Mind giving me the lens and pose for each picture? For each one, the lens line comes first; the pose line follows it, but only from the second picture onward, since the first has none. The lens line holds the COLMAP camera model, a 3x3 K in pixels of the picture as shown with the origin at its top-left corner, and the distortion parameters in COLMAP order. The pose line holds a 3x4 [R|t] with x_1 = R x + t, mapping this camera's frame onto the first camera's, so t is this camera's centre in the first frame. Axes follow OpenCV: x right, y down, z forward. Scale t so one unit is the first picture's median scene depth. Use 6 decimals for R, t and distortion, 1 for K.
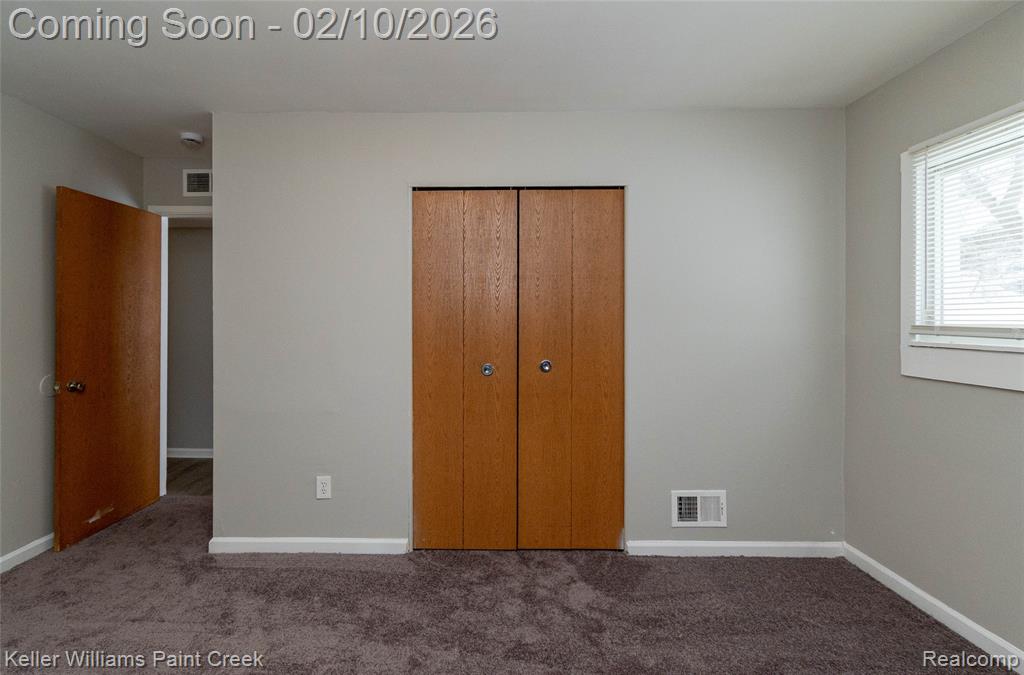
lens RADIAL K [[458.7, 0, 509.9], [0, 458.7, 326.6], [0, 0, 1]] dist [0.000502, 0.000014]
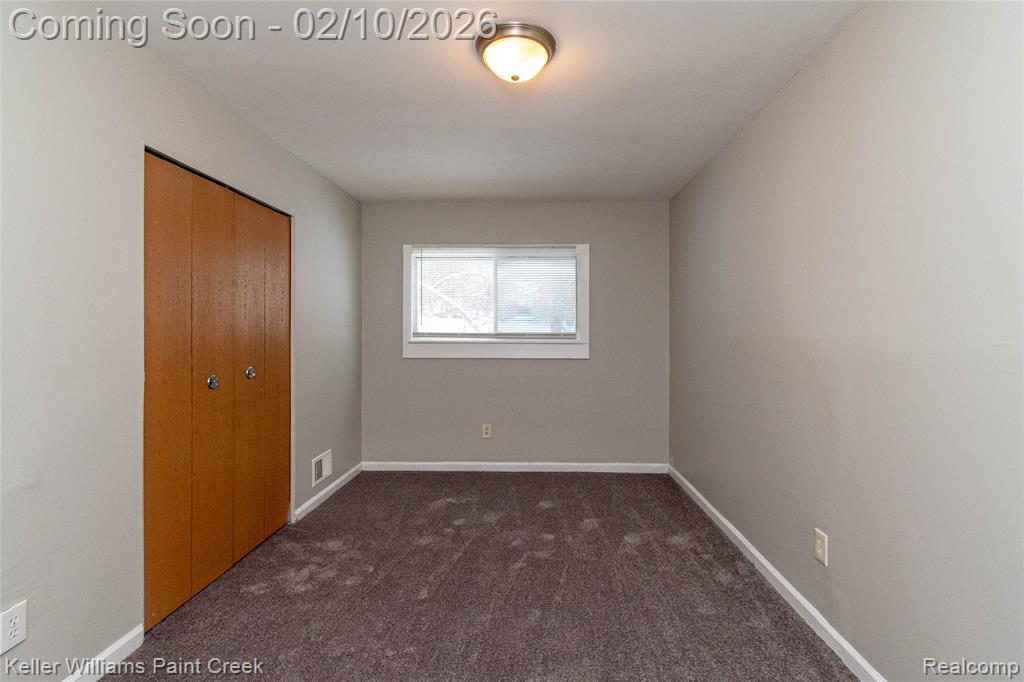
lens RADIAL K [[456.5, 0, 512.5], [0, 456.5, 345.3], [0, 0, 1]] dist [0.002525, -0.000134]
pose [[0.055921, -0.029798, 0.997990, -0.910116], [0.003971, 0.999553, 0.029622, -0.002937], [-0.998427, 0.002306, 0.056015, 0.363906]]
